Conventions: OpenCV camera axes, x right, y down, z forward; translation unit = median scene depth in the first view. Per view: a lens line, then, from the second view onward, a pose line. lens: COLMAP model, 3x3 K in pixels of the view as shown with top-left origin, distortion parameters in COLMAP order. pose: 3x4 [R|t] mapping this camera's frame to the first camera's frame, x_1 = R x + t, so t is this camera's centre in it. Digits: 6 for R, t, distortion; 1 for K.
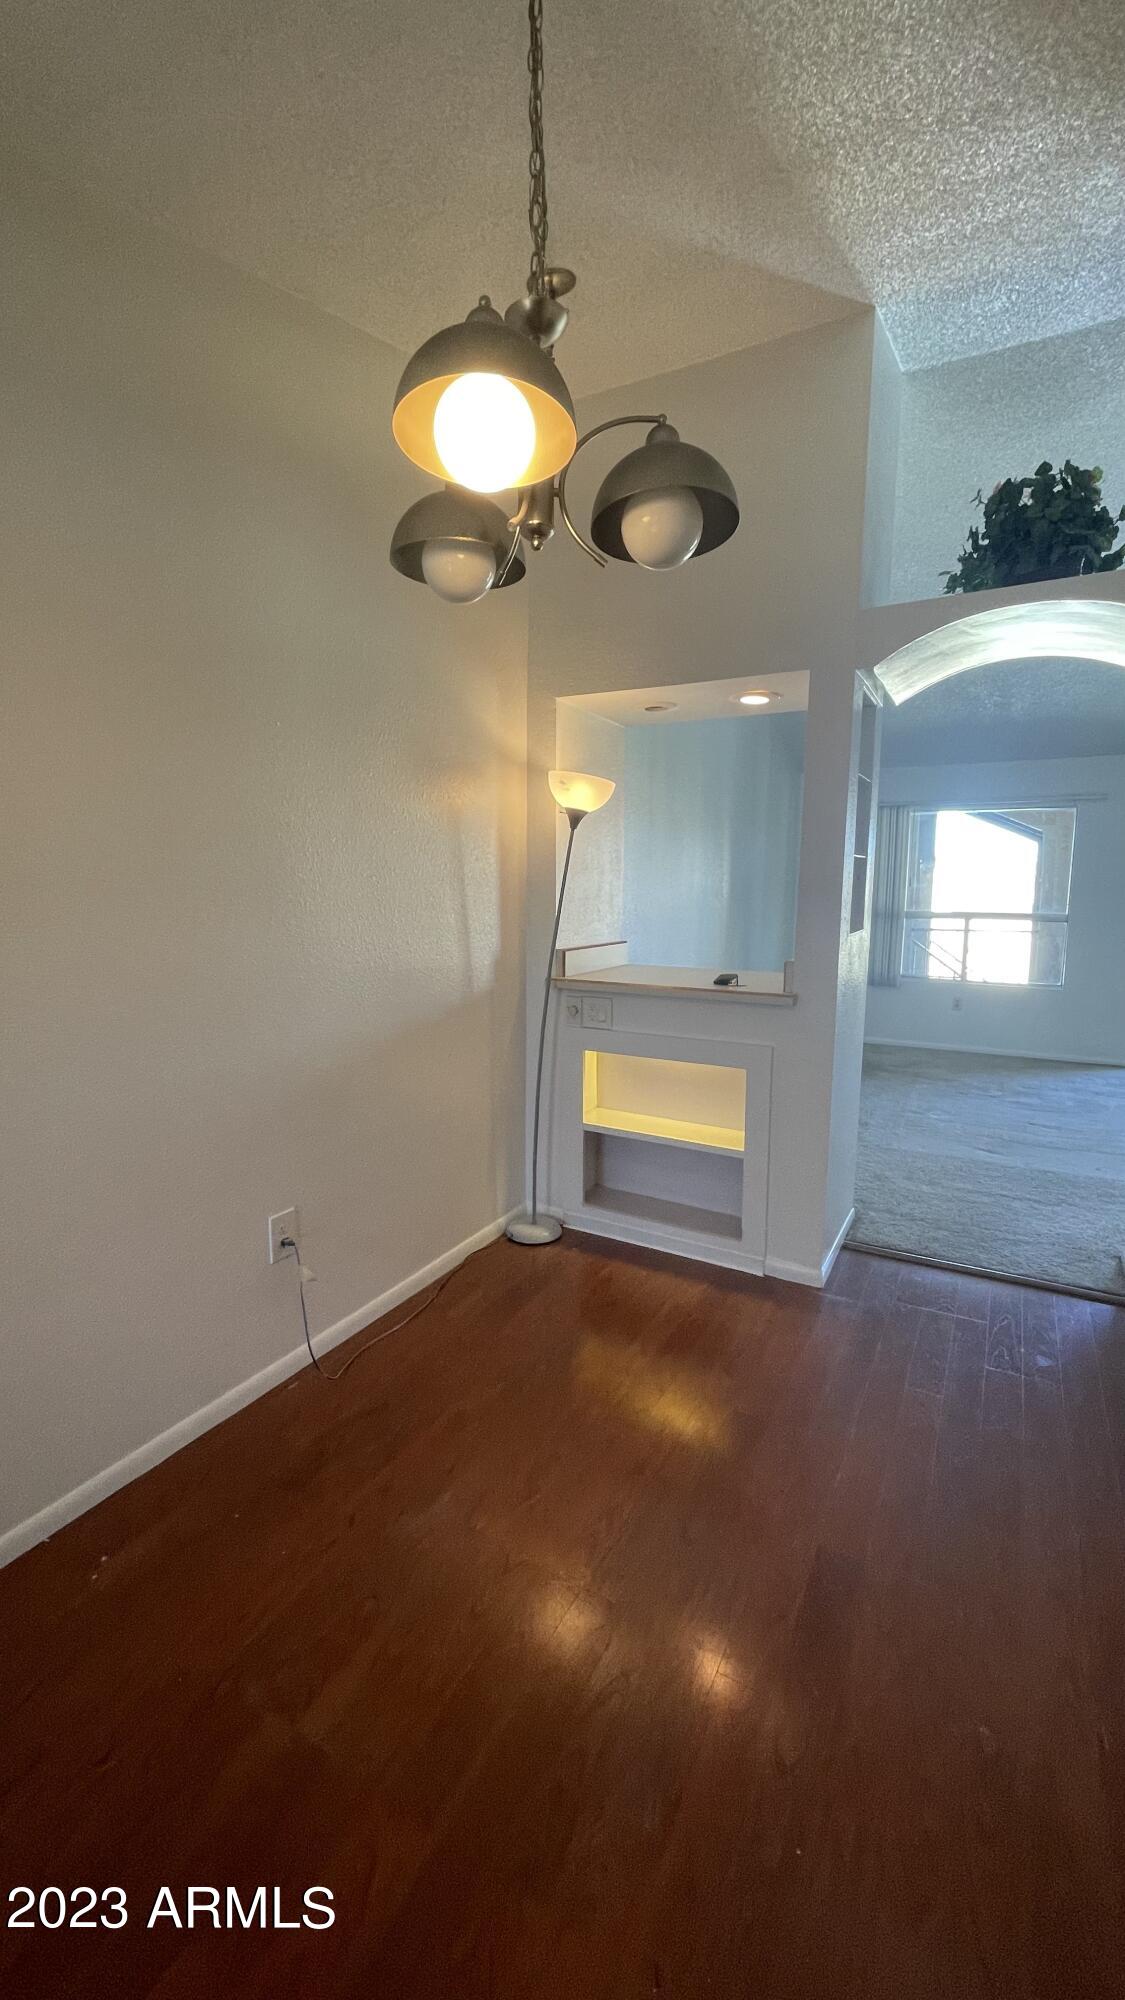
lens RADIAL K [[808.4, 0, 570.7], [0, 808.4, 1004.3], [0, 0, 1]] dist [-0.001810, -0.000447]
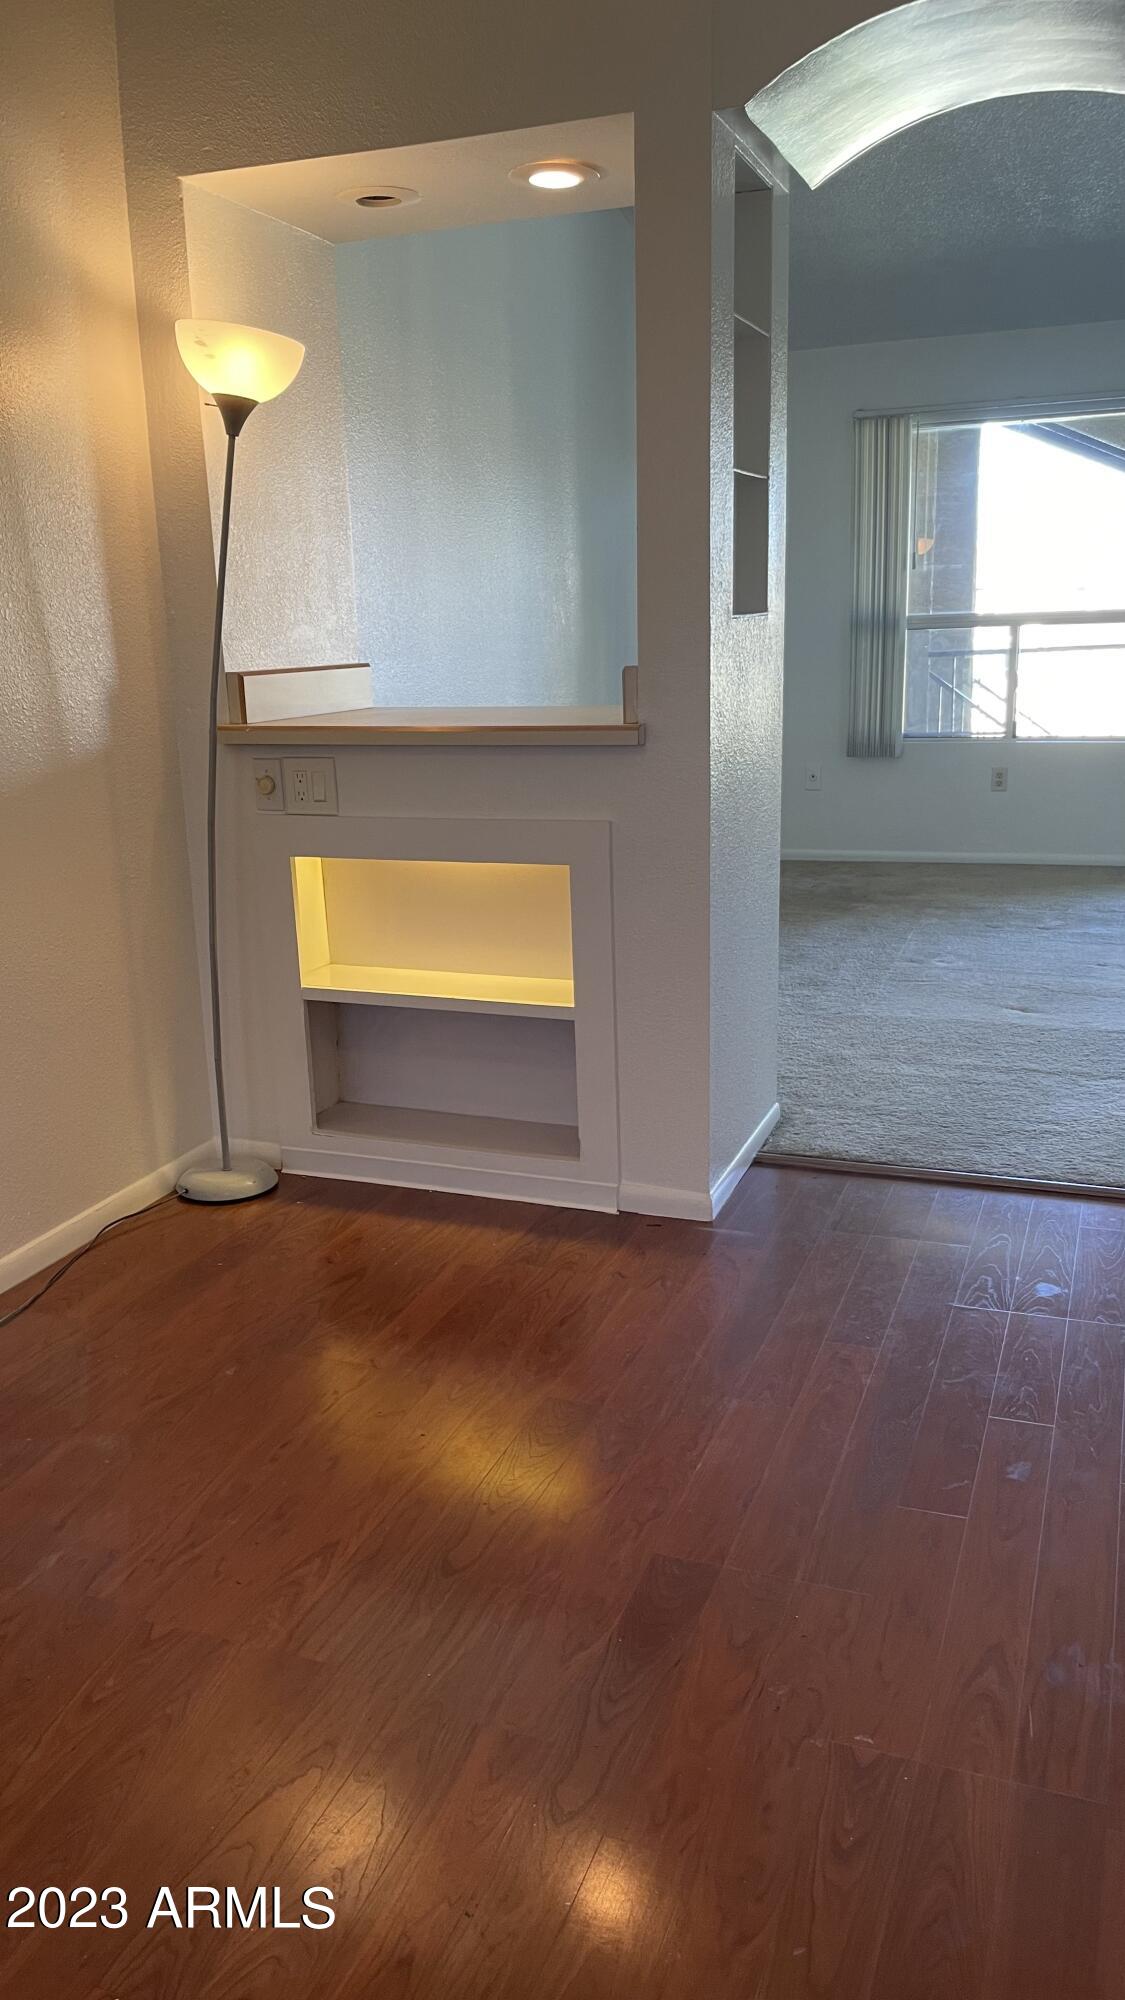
lens RADIAL K [[1510.3, 0, 548.6], [0, 1510.3, 1015.5], [0, 0, 1]] dist [0.061049, -0.043963]
pose [[0.989826, -0.069601, 0.124098, 0.055038], [0.055164, 0.991693, 0.116199, 0.055347], [-0.131154, -0.108171, 0.985443, -0.065305]]
